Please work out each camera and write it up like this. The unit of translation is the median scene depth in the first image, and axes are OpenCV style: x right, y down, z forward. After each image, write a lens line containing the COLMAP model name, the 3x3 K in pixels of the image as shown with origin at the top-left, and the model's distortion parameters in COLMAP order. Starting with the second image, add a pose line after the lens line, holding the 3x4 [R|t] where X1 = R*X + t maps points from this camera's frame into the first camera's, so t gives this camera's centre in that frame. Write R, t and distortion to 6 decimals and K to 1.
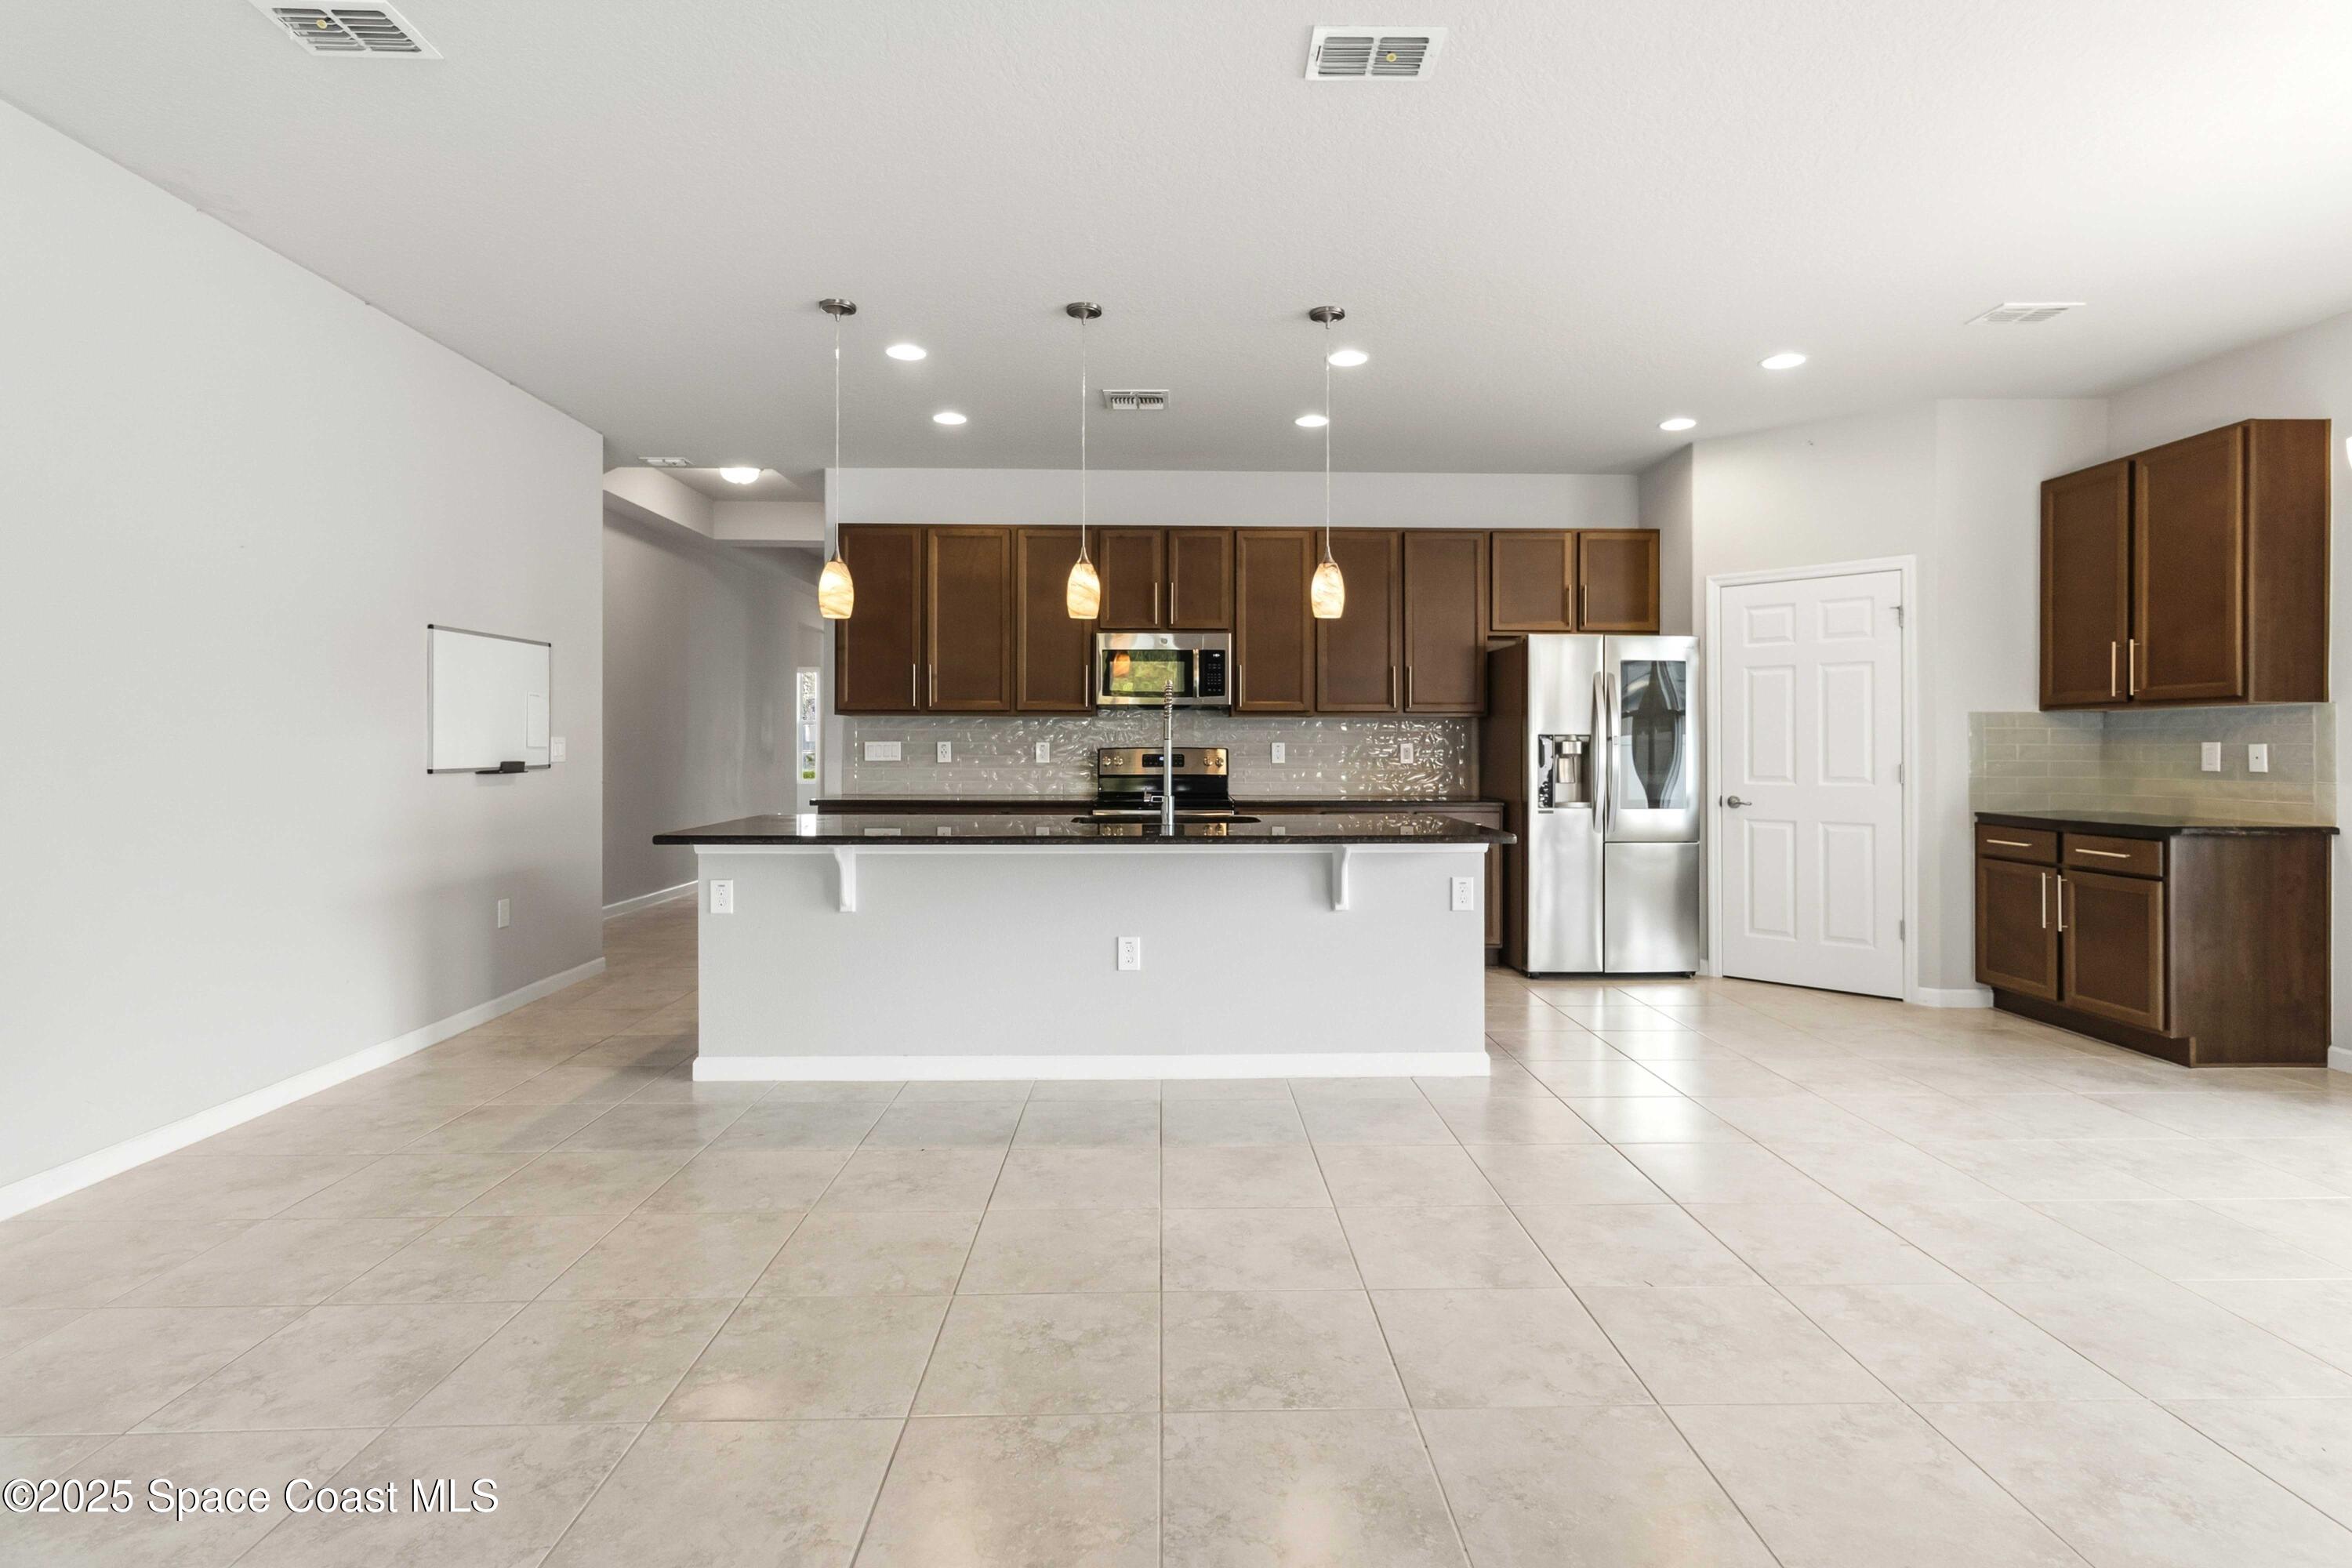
lens RADIAL K [[1125.3, 0, 1184.2], [0, 1125.3, 740.0], [0, 0, 1]] dist [0.009118, 0.000539]
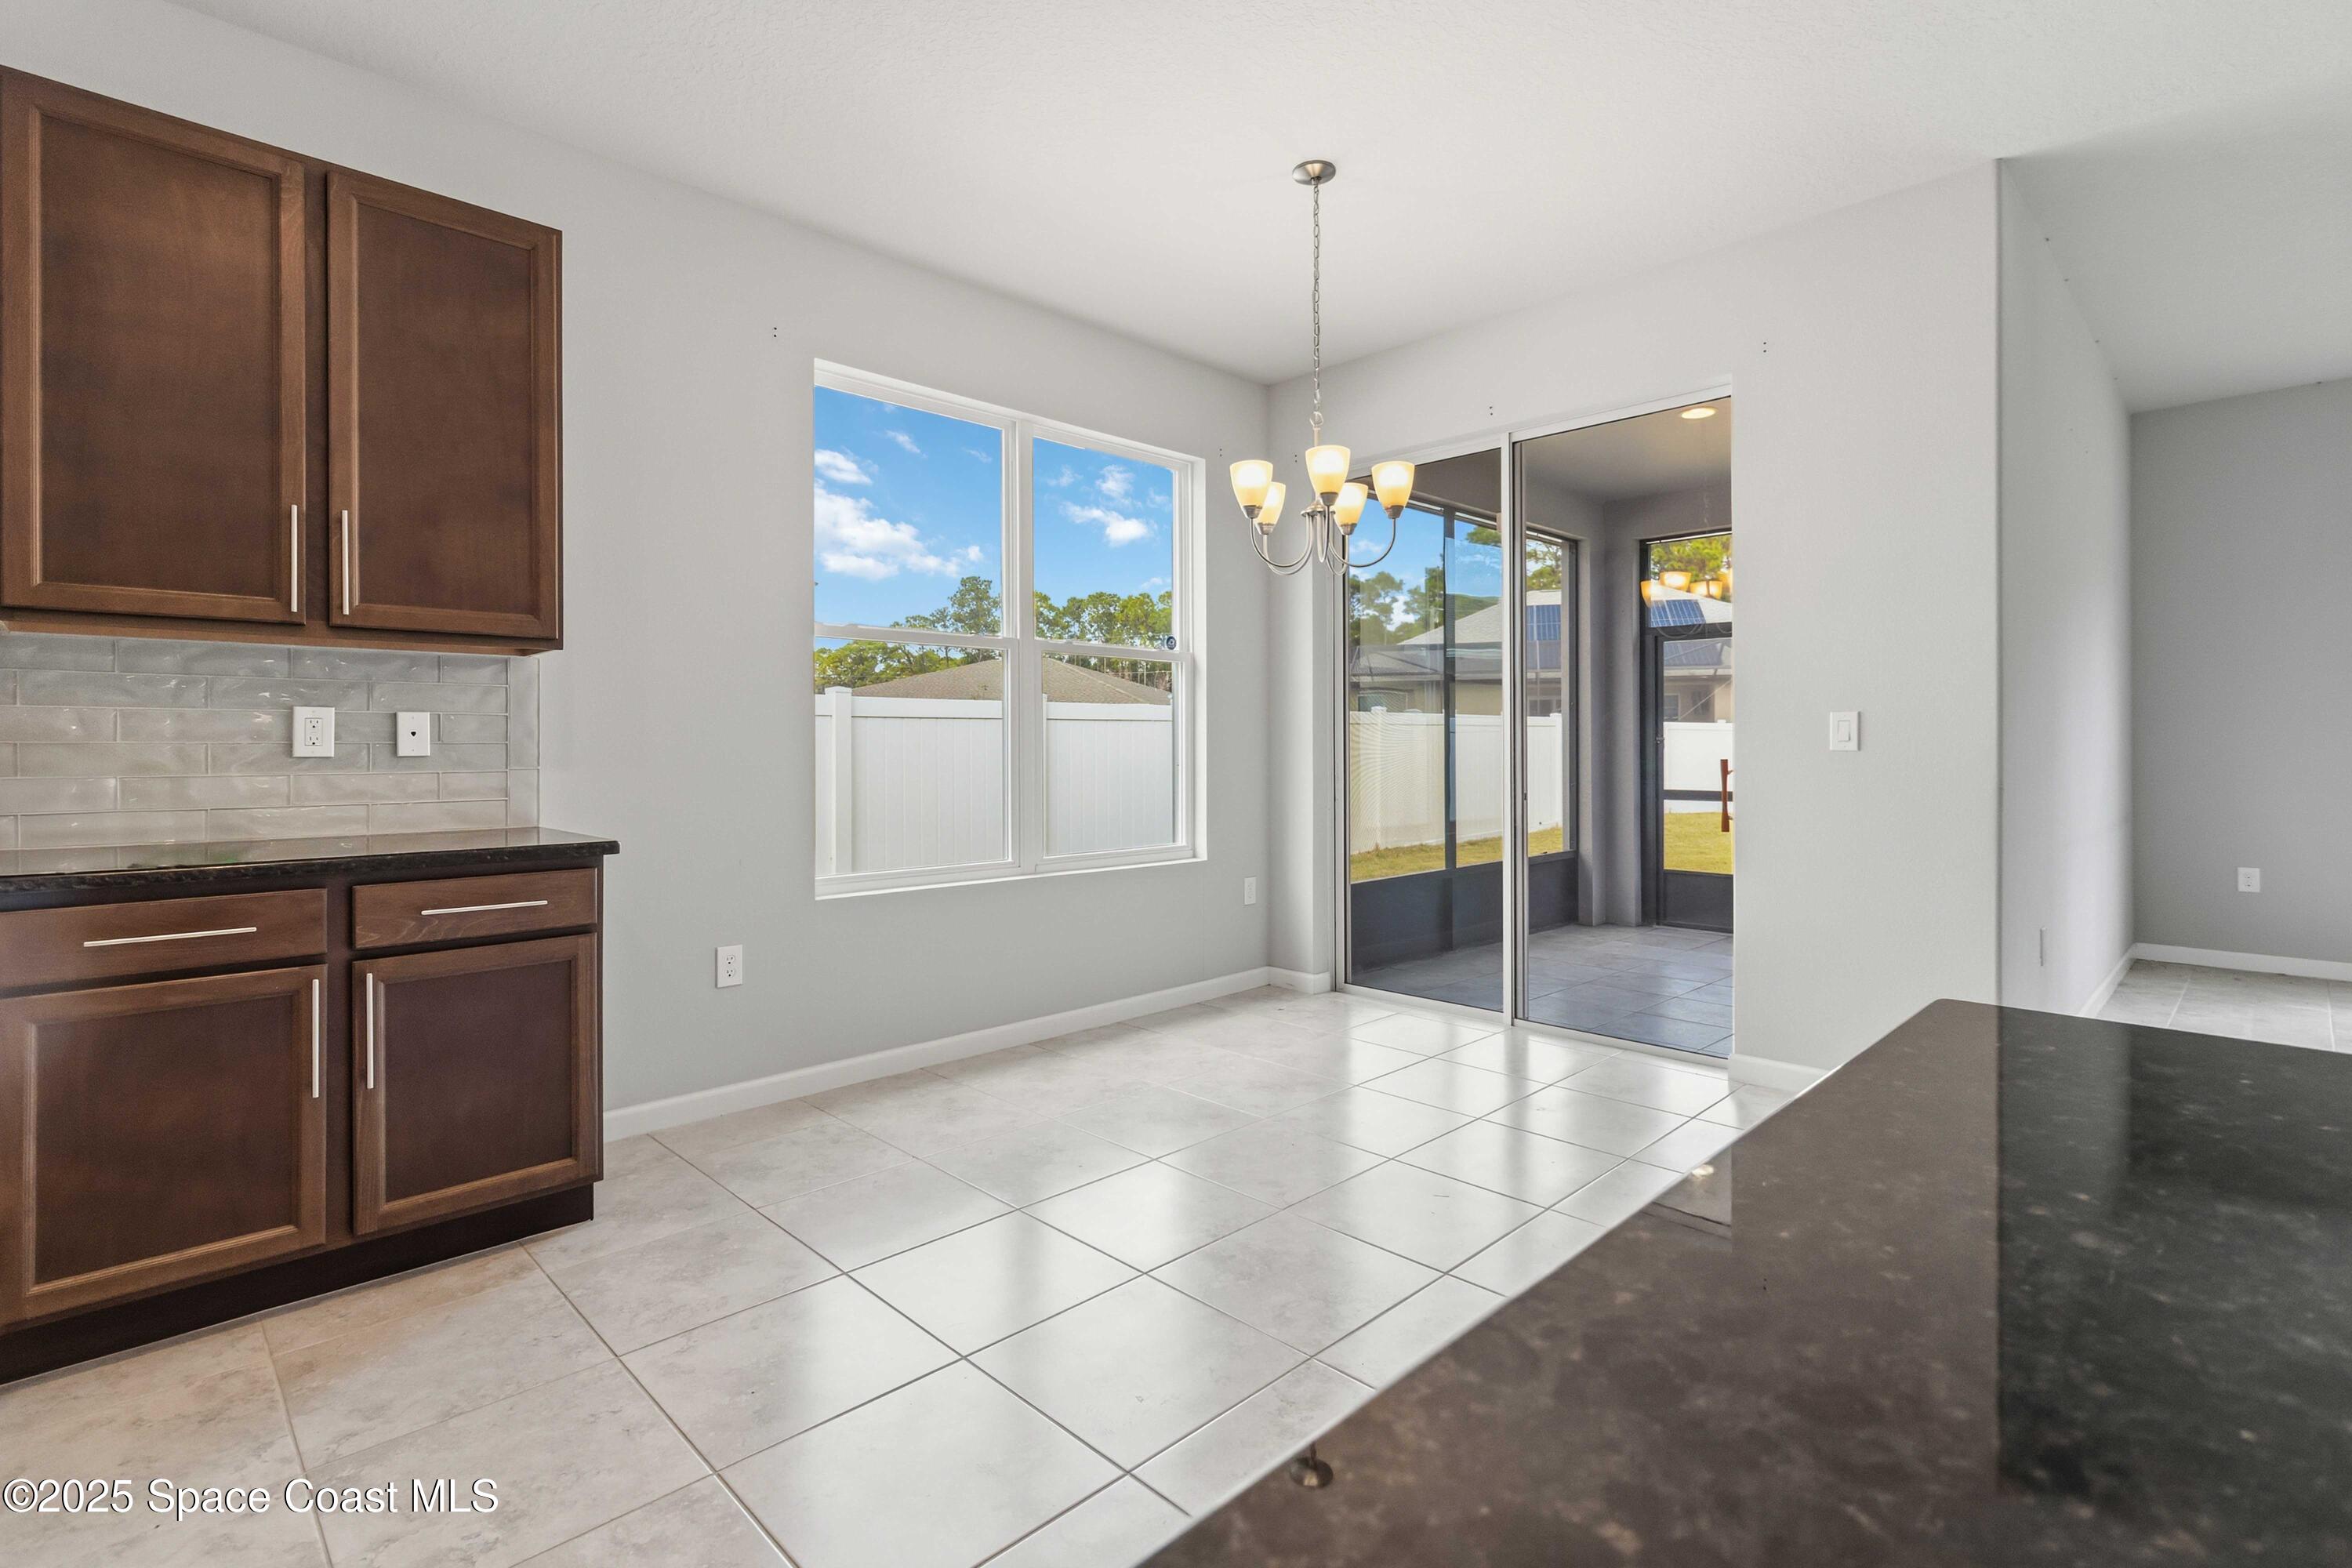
lens RADIAL K [[1106.9, 0, 1182.2], [0, 1106.9, 742.8], [0, 0, 1]] dist [0.008357, 0.000418]
pose [[-0.689797, 0.003372, 0.723995, 0.186624], [-0.000098, 0.999989, -0.004750, 0.023277], [-0.724003, -0.003347, -0.689789, 1.086628]]
